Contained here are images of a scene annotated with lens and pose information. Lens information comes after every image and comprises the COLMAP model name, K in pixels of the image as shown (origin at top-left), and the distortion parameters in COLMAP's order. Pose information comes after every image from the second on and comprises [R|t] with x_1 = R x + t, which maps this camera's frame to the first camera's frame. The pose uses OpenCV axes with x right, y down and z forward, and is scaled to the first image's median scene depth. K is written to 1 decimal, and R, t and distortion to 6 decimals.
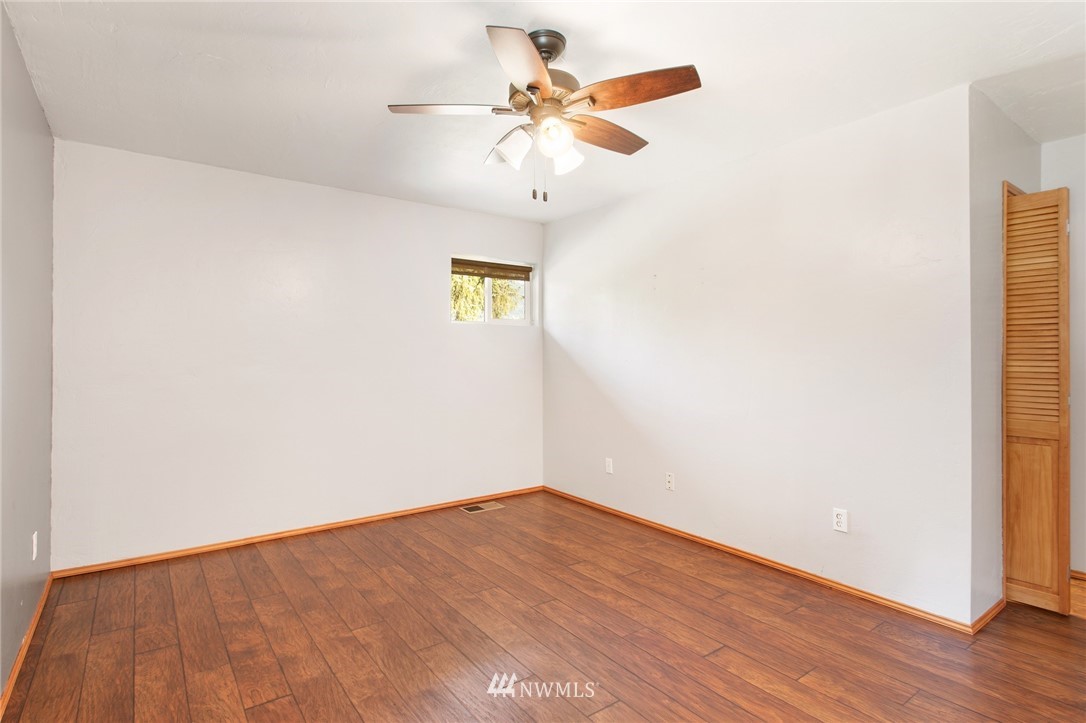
lens RADIAL K [[541.7, 0, 543.0], [0, 541.7, 361.5], [0, 0, 1]] dist [0.012168, -0.000479]
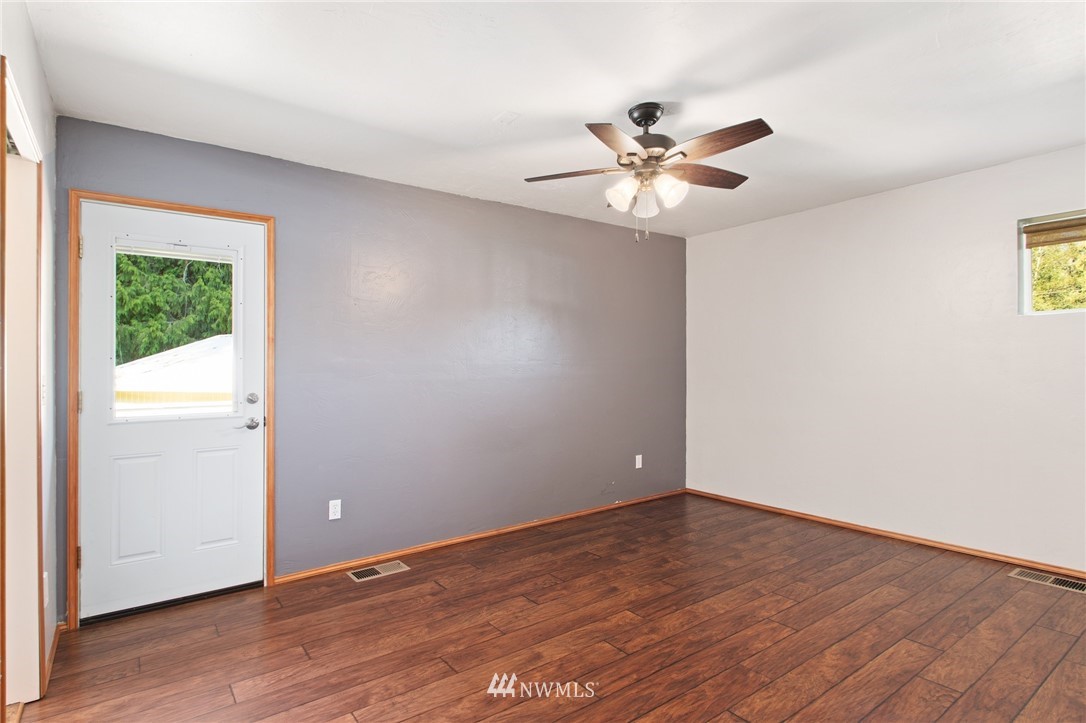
lens RADIAL K [[575.1, 0, 543.0], [0, 575.1, 361.5], [0, 0, 1]] dist [-0.002553, -0.002166]
pose [[0.001327, -0.008330, -0.999964, 0.891393], [-0.000088, 0.999965, -0.008331, -0.002048], [0.999999, 0.000099, 0.001326, 0.520525]]
